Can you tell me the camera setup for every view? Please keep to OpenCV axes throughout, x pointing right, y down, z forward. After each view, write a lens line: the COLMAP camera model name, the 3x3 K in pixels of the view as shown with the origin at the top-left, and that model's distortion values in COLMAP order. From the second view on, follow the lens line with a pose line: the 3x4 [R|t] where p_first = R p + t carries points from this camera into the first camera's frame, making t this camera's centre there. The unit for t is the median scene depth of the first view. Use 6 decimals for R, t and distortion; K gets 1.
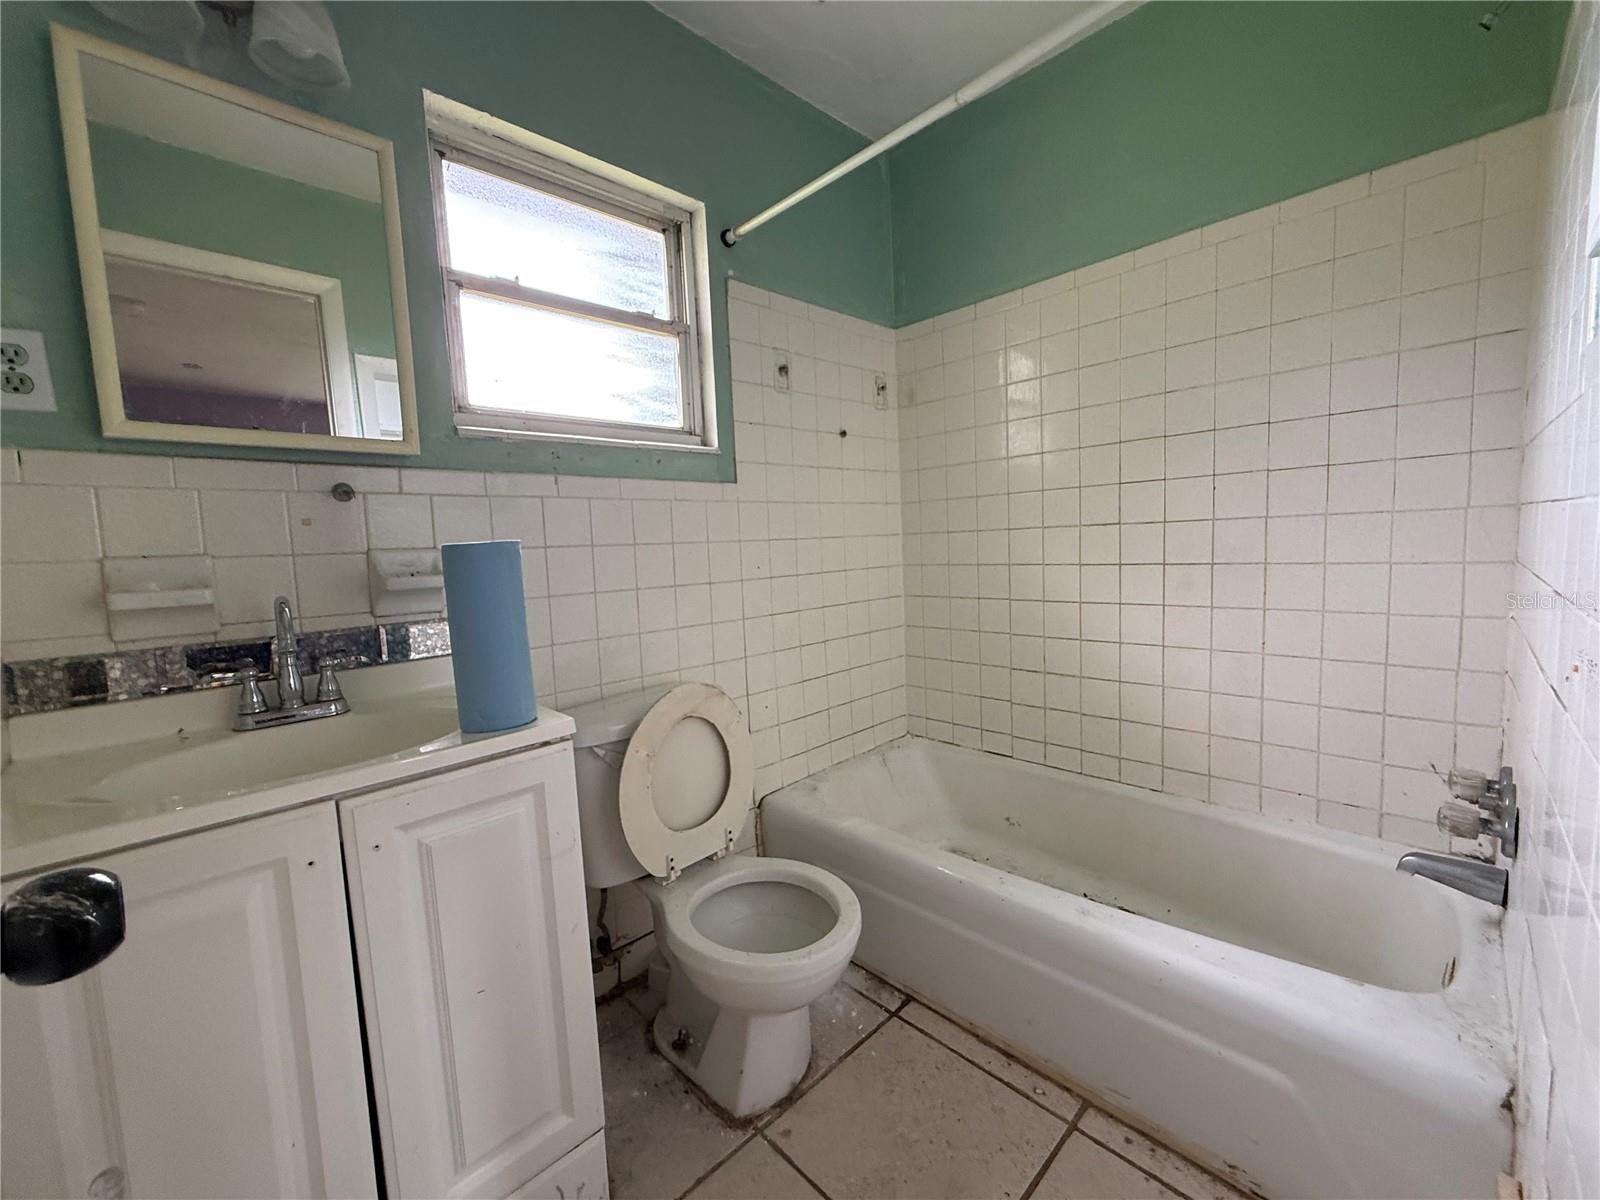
lens RADIAL K [[637.5, 0, 796.5], [0, 637.5, 597.5], [0, 0, 1]] dist [-0.000553, 0.000299]
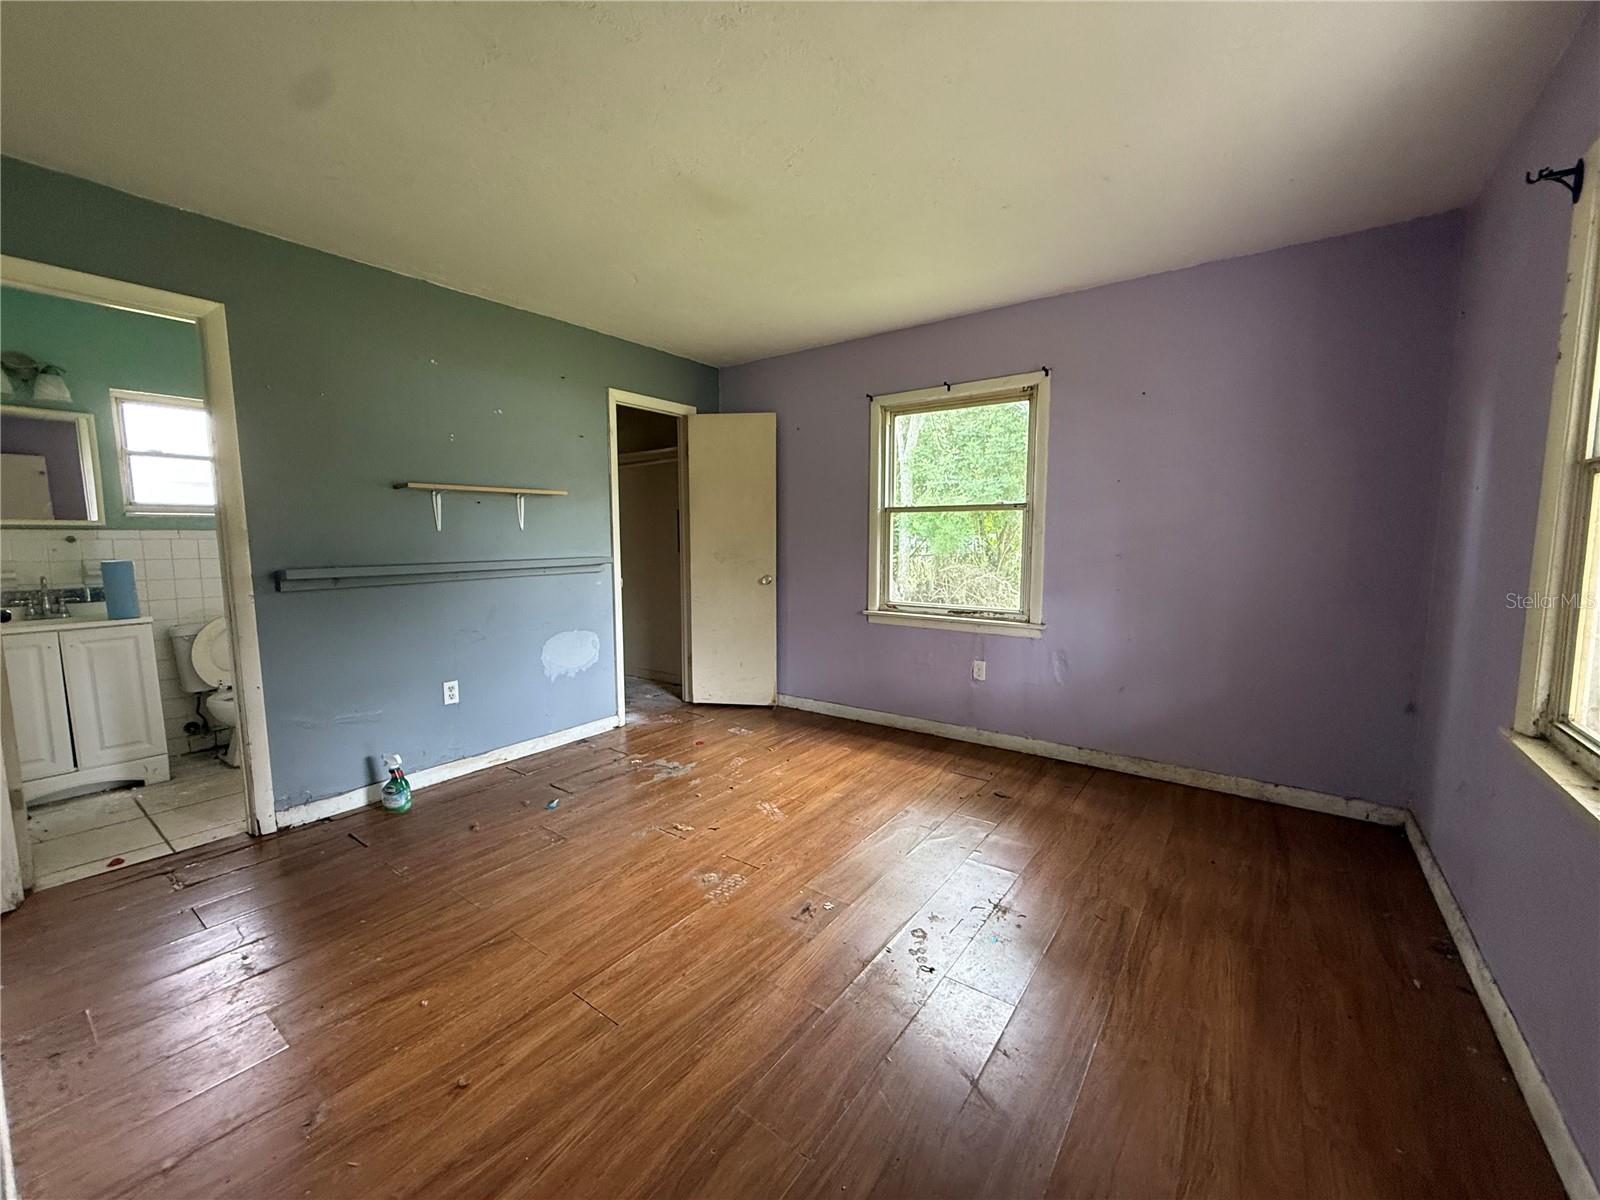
lens RADIAL K [[637.5, 0, 803.3], [0, 637.5, 603.2], [0, 0, 1]] dist [-0.000553, 0.000299]
pose [[0.984821, 0.020348, 0.172376, 2.048377], [-0.022451, 0.999695, 0.010254, 0.012990], [-0.172115, -0.013969, 0.984978, -2.392438]]
